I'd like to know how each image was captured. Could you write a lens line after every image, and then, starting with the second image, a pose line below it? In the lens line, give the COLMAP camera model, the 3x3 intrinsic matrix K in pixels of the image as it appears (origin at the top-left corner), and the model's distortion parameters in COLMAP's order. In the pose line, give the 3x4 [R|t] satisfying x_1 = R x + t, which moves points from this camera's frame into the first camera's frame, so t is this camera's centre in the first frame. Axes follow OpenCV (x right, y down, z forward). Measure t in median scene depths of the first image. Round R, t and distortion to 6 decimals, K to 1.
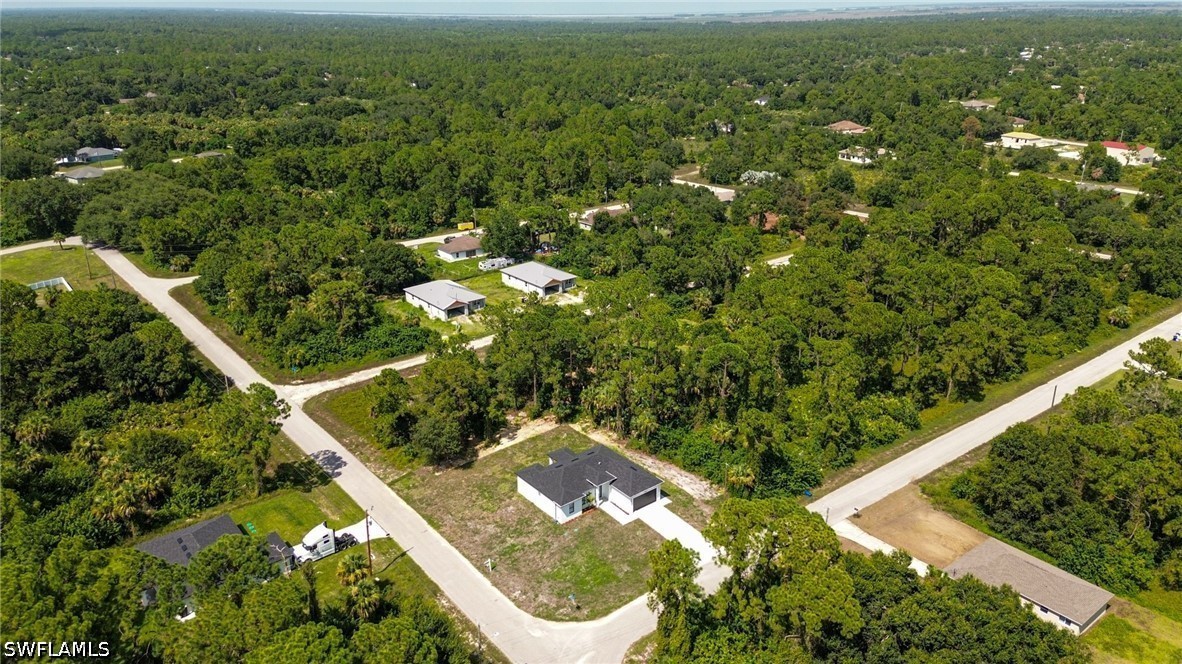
lens RADIAL K [[813.1, 0, 588.2], [0, 813.1, 335.0], [0, 0, 1]] dist [0.342133, -0.397513]
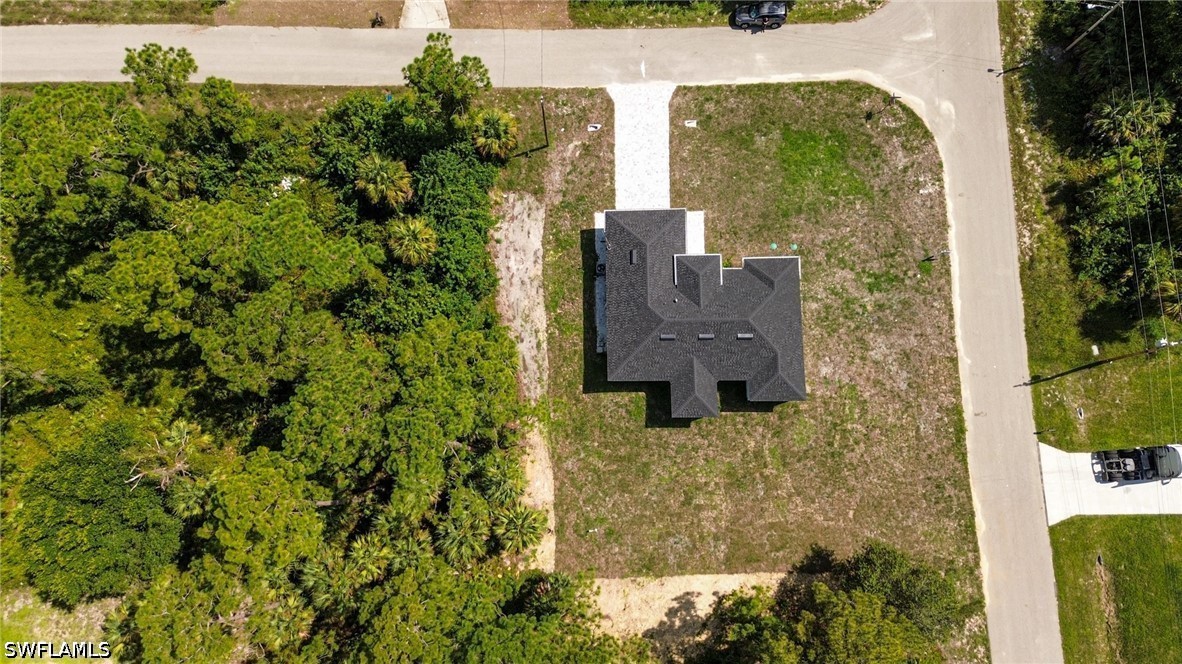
lens RADIAL K [[813.1, 0, 588.2], [0, 813.1, 335.0], [0, 0, 1]] dist [0.342133, -0.397513]
pose [[-0.788955, -0.603369, 0.116172, -0.016498], [0.228411, -0.112472, 0.967046, -0.382472], [-0.570420, 0.789491, 0.226552, 0.944284]]
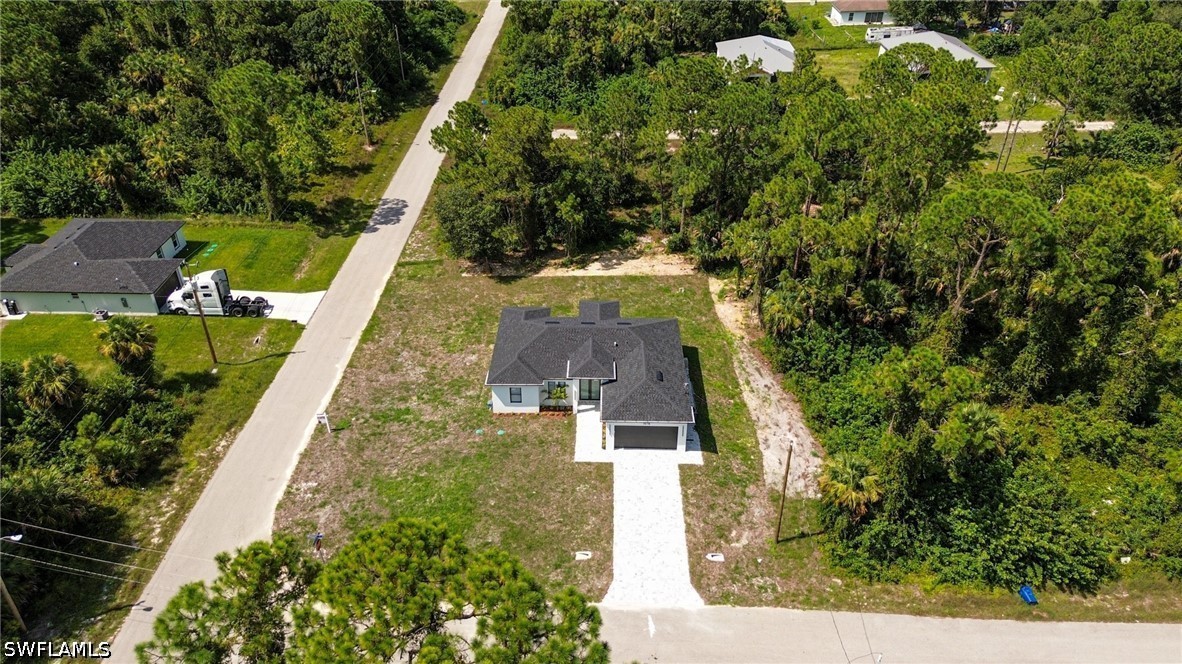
lens RADIAL K [[813.1, 0, 588.2], [0, 813.1, 335.0], [0, 0, 1]] dist [0.342133, -0.397513]
pose [[0.769888, 0.350555, -0.533276, 0.287780], [-0.235213, 0.932663, 0.273521, 0.009120], [0.593251, -0.085147, 0.800502, 0.570634]]
